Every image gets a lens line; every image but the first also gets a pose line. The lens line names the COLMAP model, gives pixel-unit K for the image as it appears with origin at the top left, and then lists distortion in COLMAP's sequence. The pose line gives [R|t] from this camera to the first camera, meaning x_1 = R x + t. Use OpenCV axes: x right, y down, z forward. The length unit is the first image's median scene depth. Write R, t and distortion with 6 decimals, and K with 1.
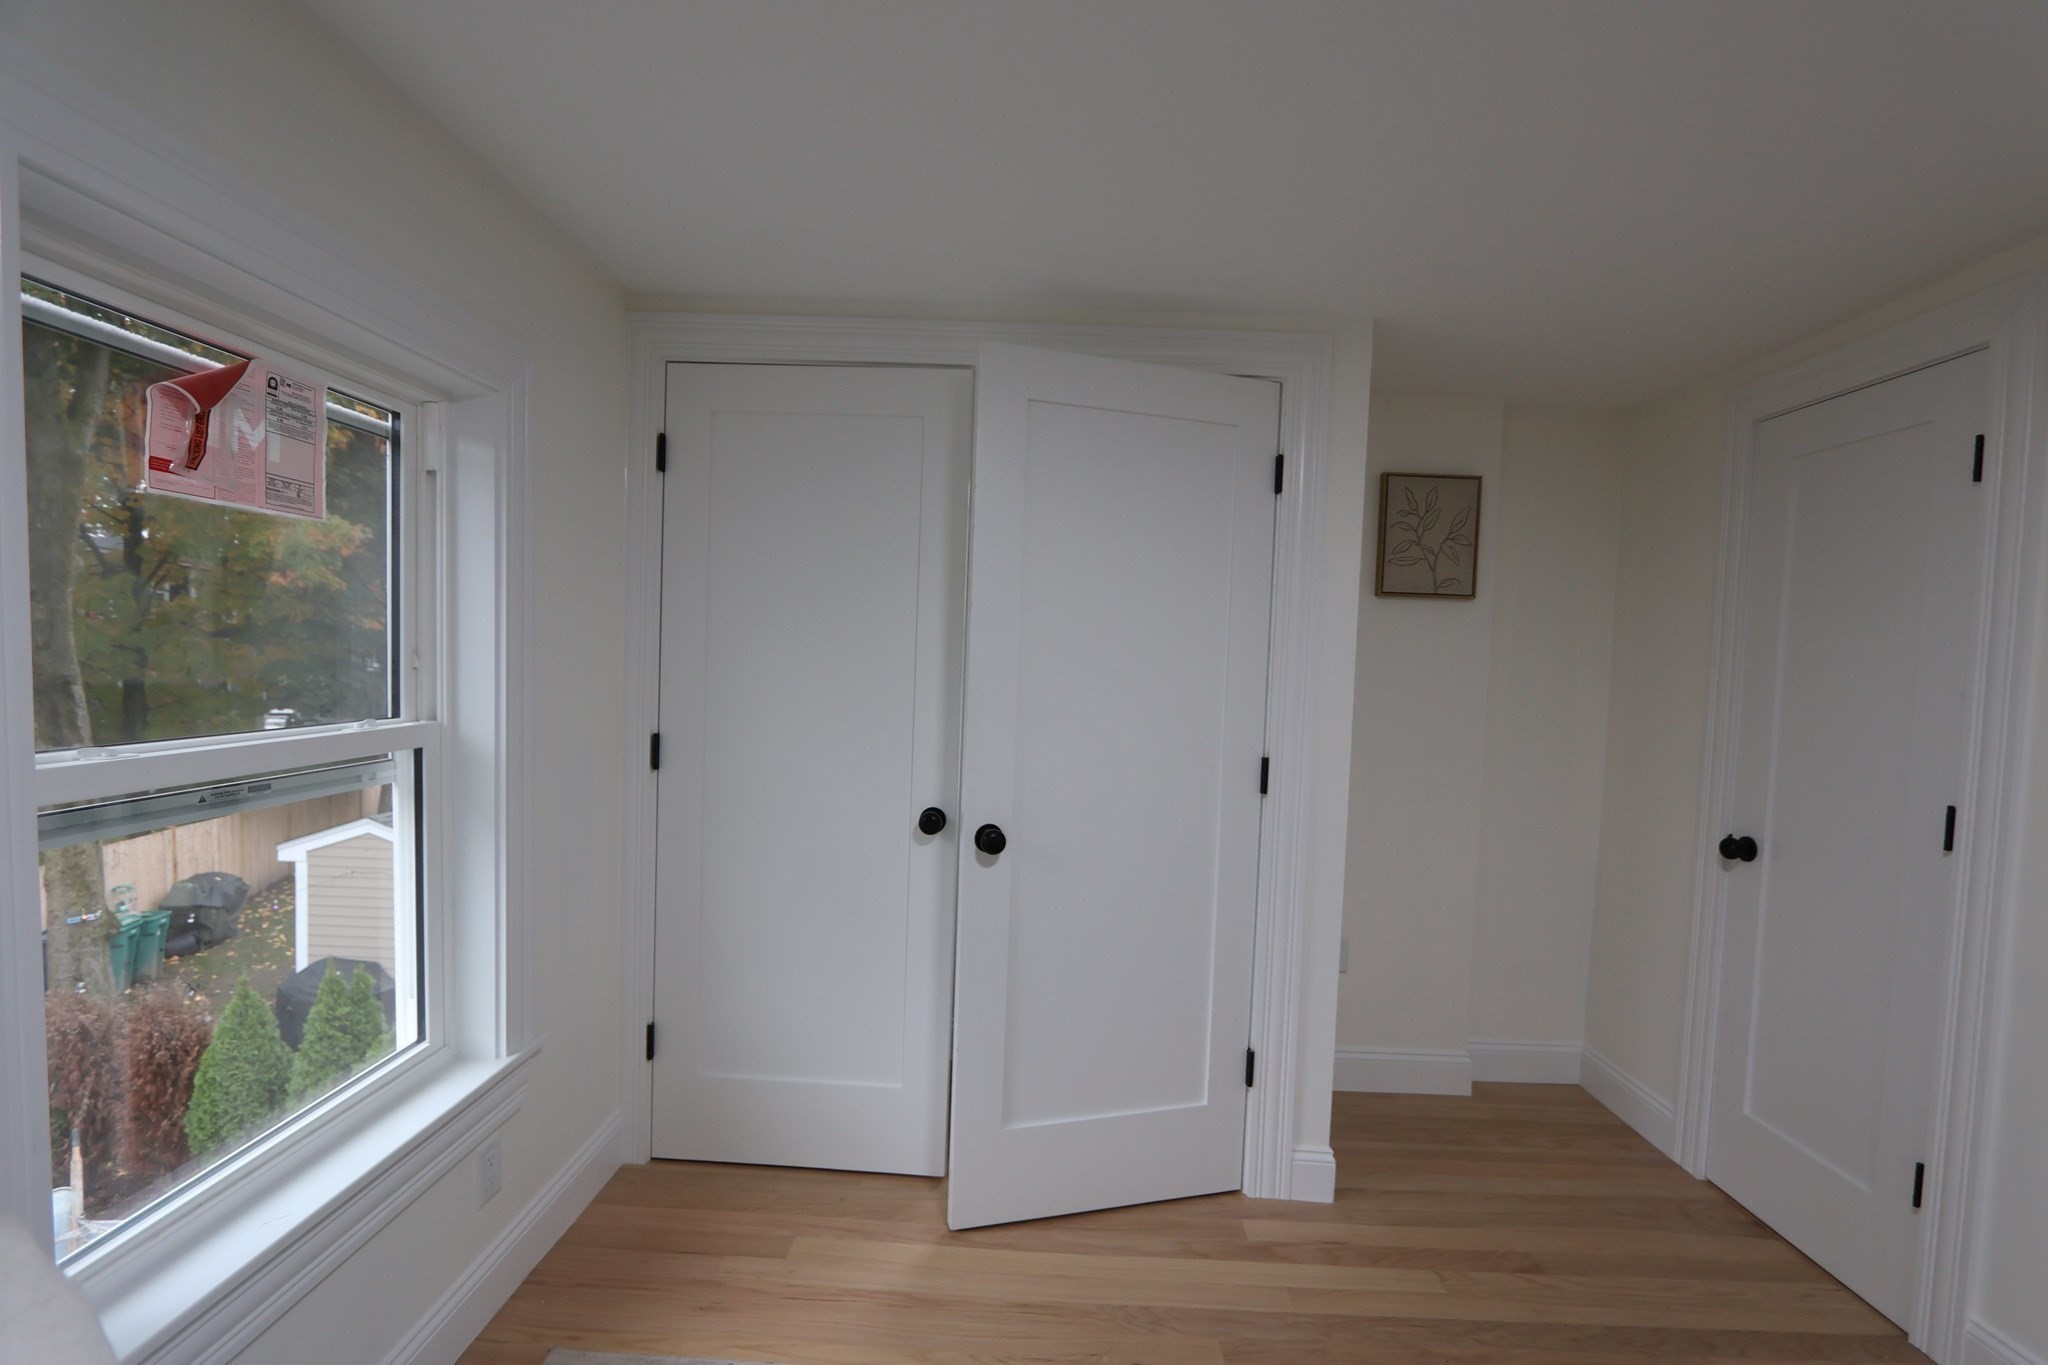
lens RADIAL K [[928.6, 0, 1024.0], [0, 928.6, 682.5], [0, 0, 1]] dist [-0.010741, 0.000270]
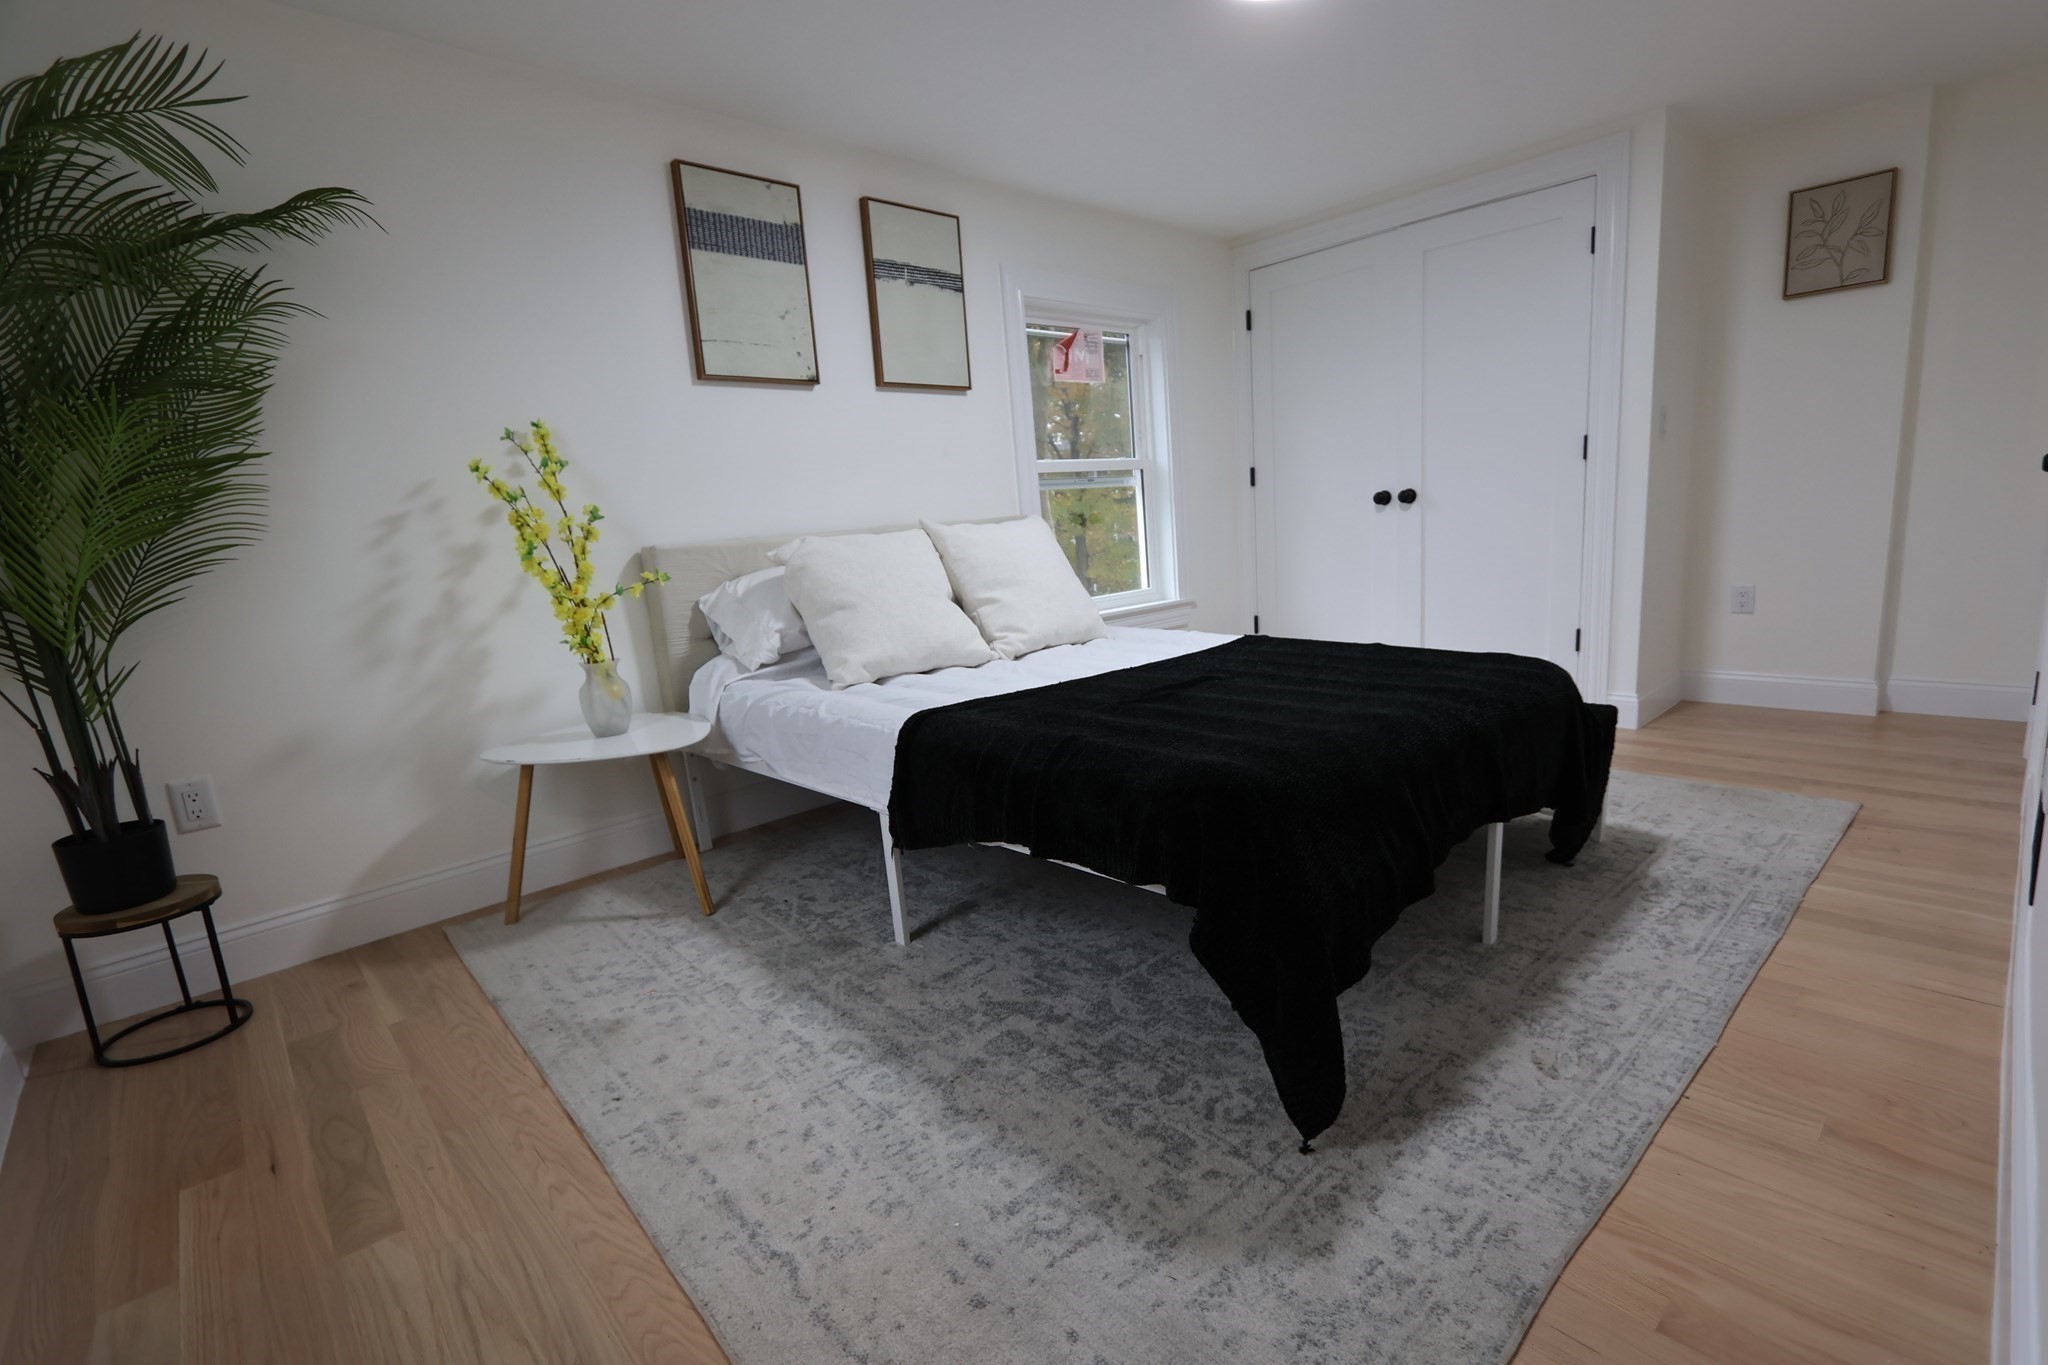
lens RADIAL K [[943.4, 0, 1033.7], [0, 943.4, 700.3], [0, 0, 1]] dist [-0.013961, 0.001539]
pose [[0.678007, 0.059378, -0.732653, 1.074016], [0.069756, 0.987036, 0.144548, 0.300874], [0.731738, -0.149111, 0.665075, -1.031424]]
